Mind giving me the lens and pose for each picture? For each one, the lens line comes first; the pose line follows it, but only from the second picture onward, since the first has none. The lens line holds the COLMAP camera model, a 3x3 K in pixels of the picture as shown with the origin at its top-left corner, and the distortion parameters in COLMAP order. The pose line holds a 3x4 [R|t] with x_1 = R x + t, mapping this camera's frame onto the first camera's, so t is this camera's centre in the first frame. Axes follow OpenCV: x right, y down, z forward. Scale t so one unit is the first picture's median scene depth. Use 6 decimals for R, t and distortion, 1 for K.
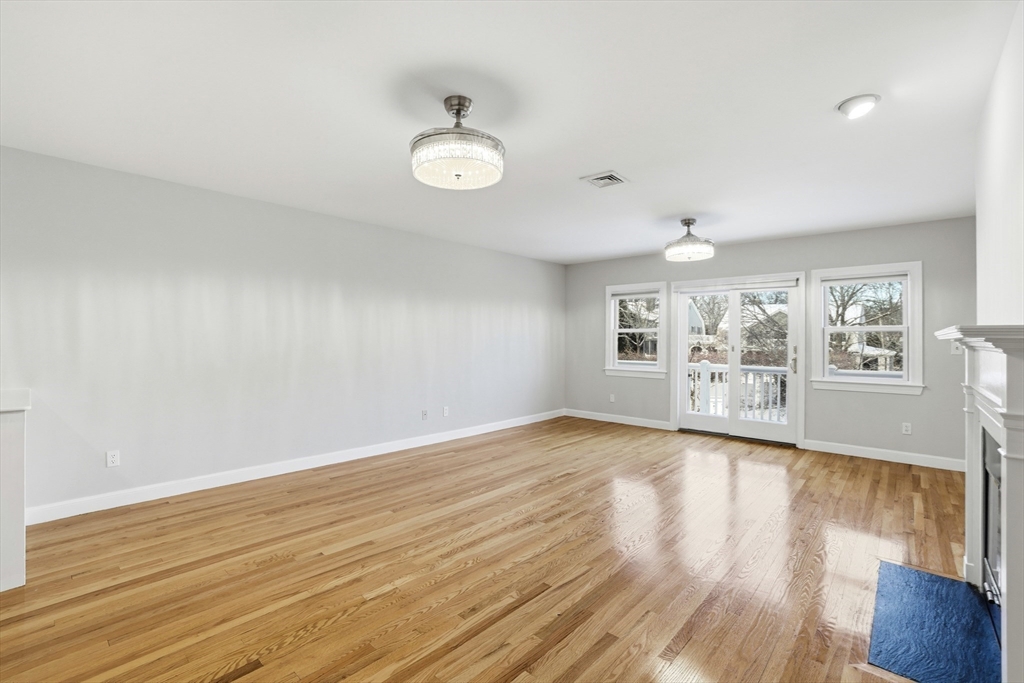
lens RADIAL K [[457.4, 0, 501.3], [0, 457.4, 340.2], [0, 0, 1]] dist [-0.049572, 0.016081]
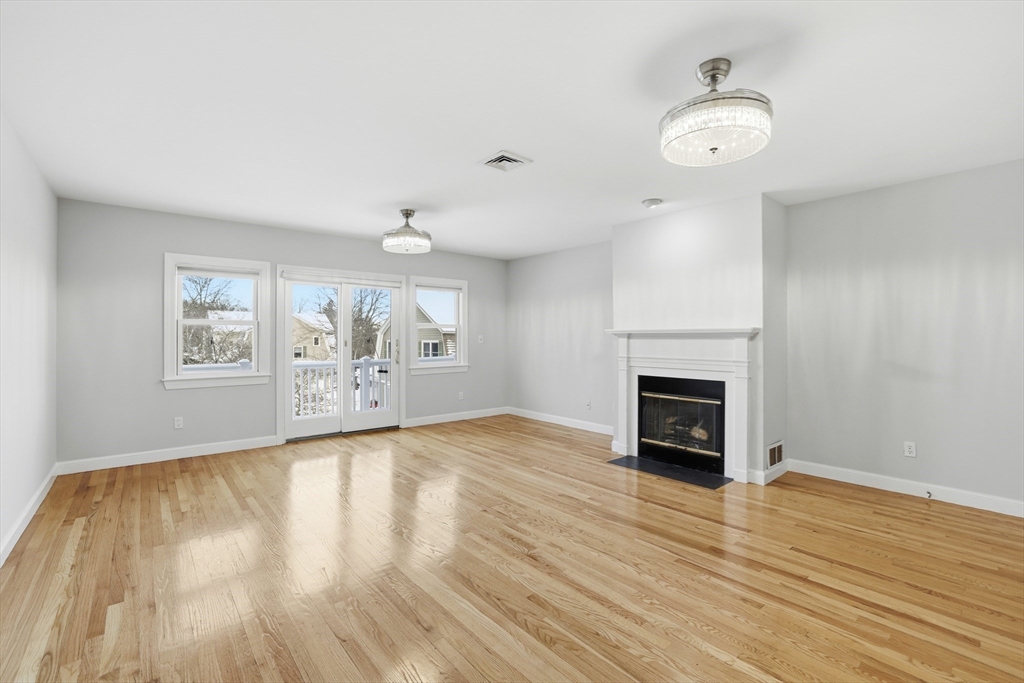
lens RADIAL K [[457.4, 0, 501.3], [0, 457.4, 340.2], [0, 0, 1]] dist [-0.049572, 0.016081]
pose [[0.107952, -0.012645, 0.994076, -0.554941], [0.004462, 0.999915, 0.012235, 0.001113], [-0.994146, 0.003115, 0.107999, 0.718438]]
